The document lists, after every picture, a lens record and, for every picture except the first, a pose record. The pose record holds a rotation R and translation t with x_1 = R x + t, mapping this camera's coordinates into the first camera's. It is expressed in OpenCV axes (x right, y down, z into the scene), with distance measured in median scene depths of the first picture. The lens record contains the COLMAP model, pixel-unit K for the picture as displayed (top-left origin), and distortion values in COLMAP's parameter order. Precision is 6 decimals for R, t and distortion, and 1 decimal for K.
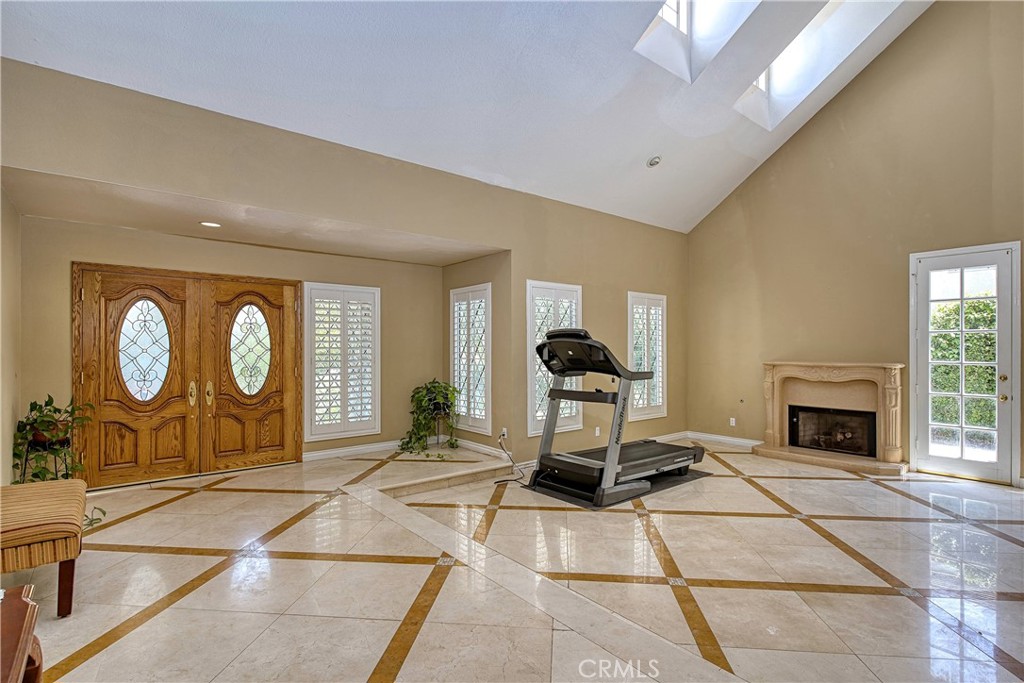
lens RADIAL K [[493.8, 0, 512.8], [0, 493.8, 344.0], [0, 0, 1]] dist [-0.004053, -0.001492]
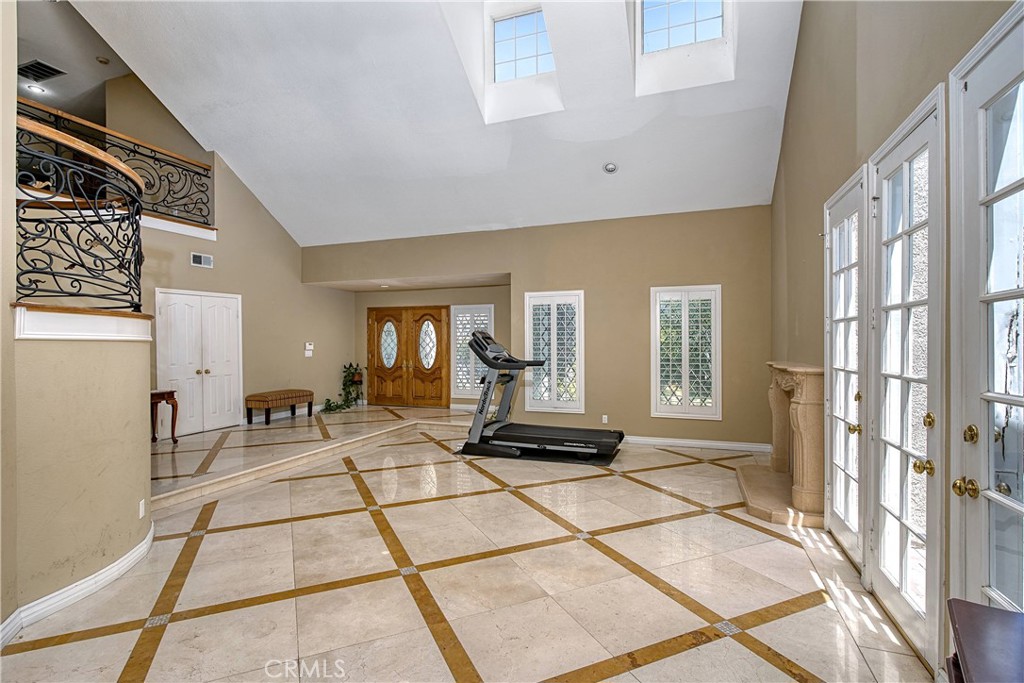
lens RADIAL K [[493.8, 0, 516.8], [0, 493.8, 343.6], [0, 0, 1]] dist [-0.004053, -0.001492]
pose [[0.516745, 0.003669, -0.856132, 1.259429], [0.012025, 0.999861, 0.011543, -0.009967], [0.856055, -0.016260, 0.516629, 0.321319]]
